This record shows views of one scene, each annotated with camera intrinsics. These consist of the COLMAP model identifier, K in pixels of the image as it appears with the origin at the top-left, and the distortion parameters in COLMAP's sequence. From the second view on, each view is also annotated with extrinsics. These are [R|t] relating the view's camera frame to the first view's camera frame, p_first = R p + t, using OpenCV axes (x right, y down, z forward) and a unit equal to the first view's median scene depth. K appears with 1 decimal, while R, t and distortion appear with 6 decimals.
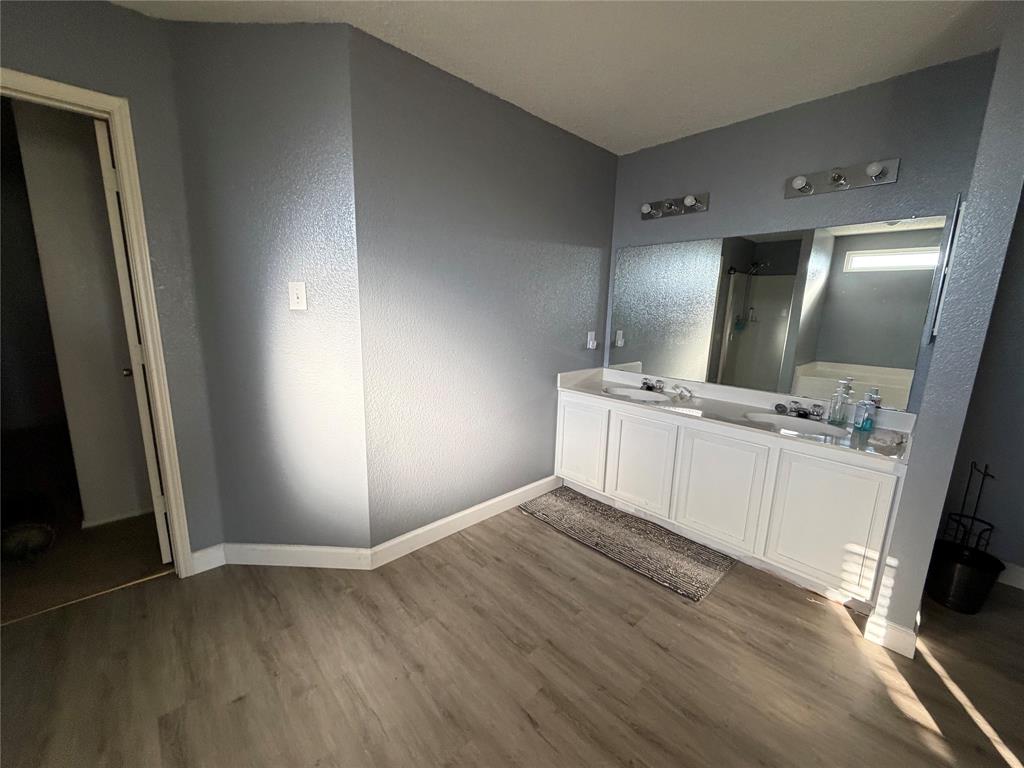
lens RADIAL K [[411.2, 0, 510.1], [0, 411.2, 382.9], [0, 0, 1]] dist [0.001478, -0.000278]
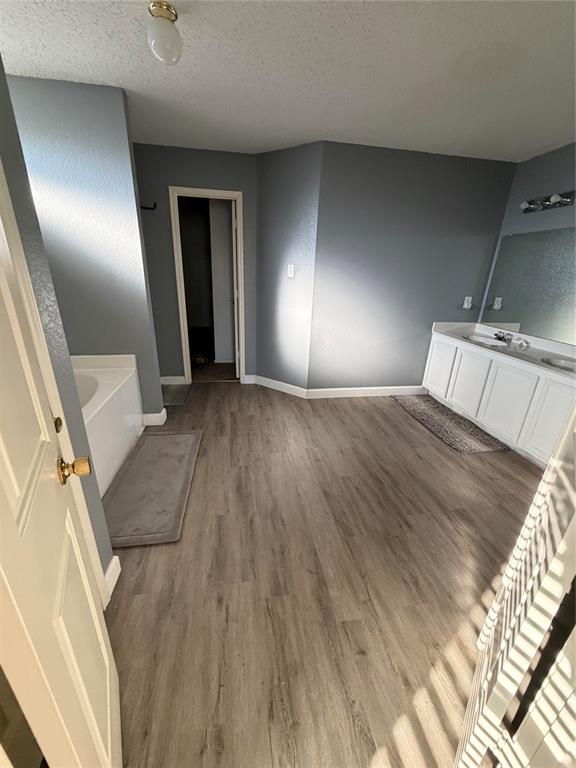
lens RADIAL K [[308.4, 0, 287.5], [0, 308.4, 385.4], [0, 0, 1]] dist [0.001478, -0.000278]
pose [[0.833413, 0.203037, -0.514002, 0.409791], [-0.121682, 0.974659, 0.187704, 0.079954], [0.539088, -0.093890, 0.837000, -0.431387]]
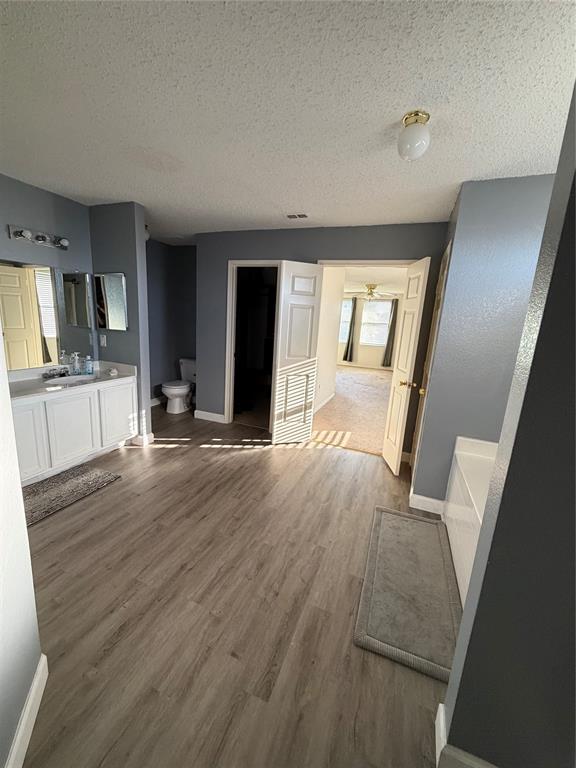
lens RADIAL K [[308.4, 0, 289.8], [0, 308.4, 384.3], [0, 0, 1]] dist [0.001478, -0.000278]
pose [[-0.432463, -0.239362, 0.869300, -0.893796], [0.102298, 0.944868, 0.311061, -0.201076], [-0.895830, 0.223450, -0.384134, 0.671367]]
